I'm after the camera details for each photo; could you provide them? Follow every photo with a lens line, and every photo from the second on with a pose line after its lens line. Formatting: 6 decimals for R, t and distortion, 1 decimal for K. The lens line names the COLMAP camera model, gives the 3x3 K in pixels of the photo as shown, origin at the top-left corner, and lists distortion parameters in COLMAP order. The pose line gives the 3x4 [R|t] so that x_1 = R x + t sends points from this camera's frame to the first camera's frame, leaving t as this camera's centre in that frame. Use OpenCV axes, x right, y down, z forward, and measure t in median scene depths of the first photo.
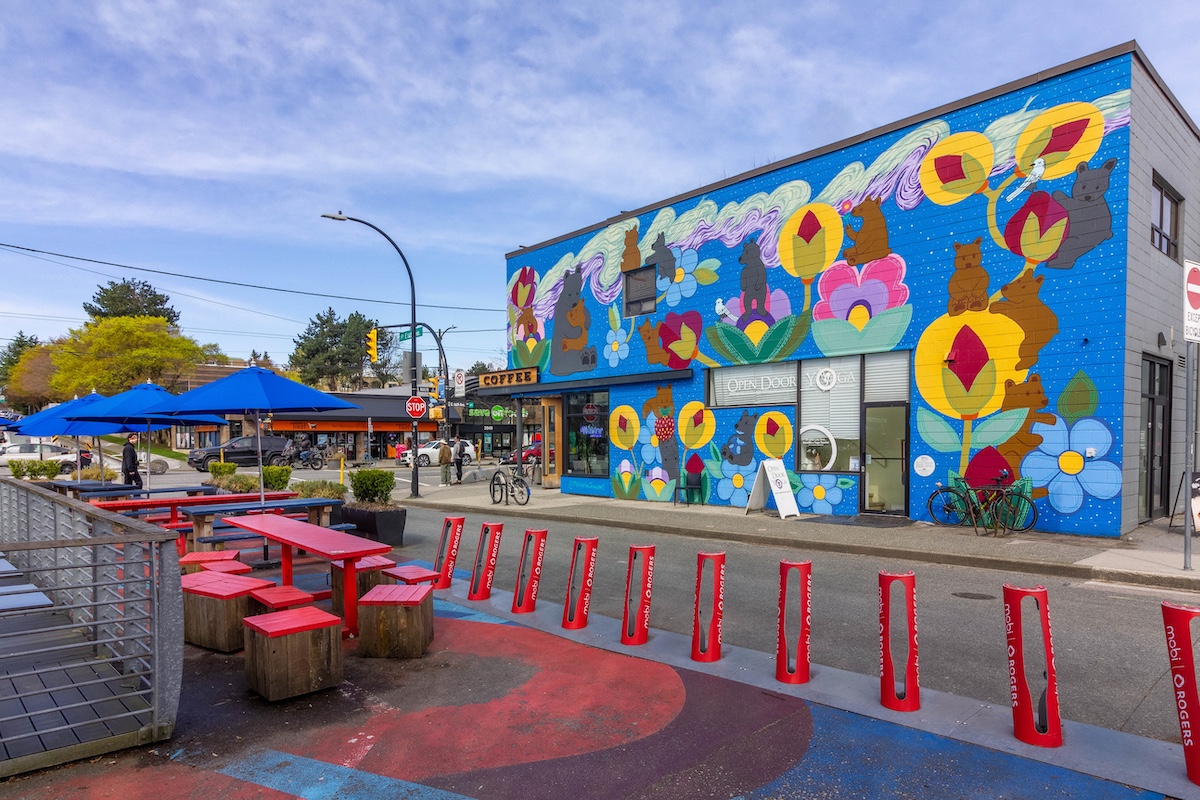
lens RADIAL K [[727.8, 0, 606.8], [0, 727.8, 439.3], [0, 0, 1]] dist [-0.005799, -0.000253]
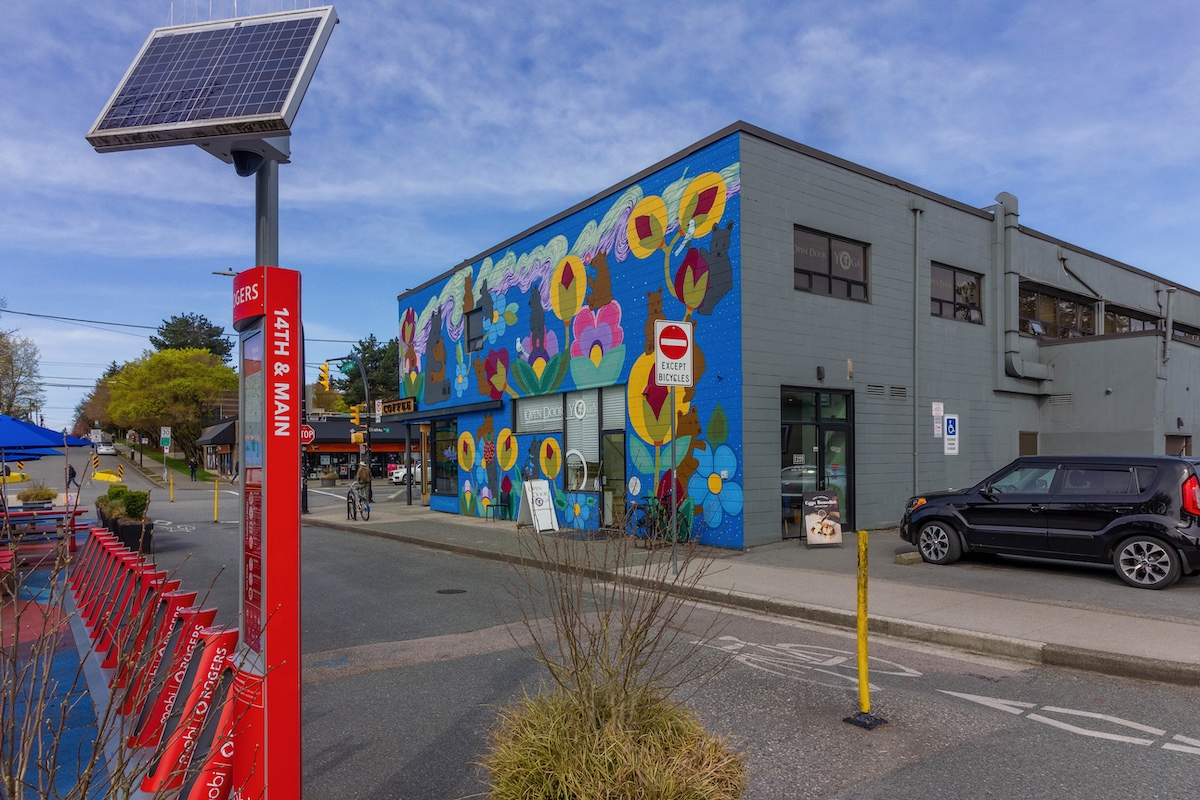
lens RADIAL K [[747.0, 0, 599.1], [0, 747.0, 452.0], [0, 0, 1]] dist [-0.009138, 0.000301]
pose [[0.993124, -0.005900, -0.116915, 0.370694], [0.004974, 0.999954, -0.008209, -0.005116], [0.116958, 0.007571, 0.993108, -0.123082]]
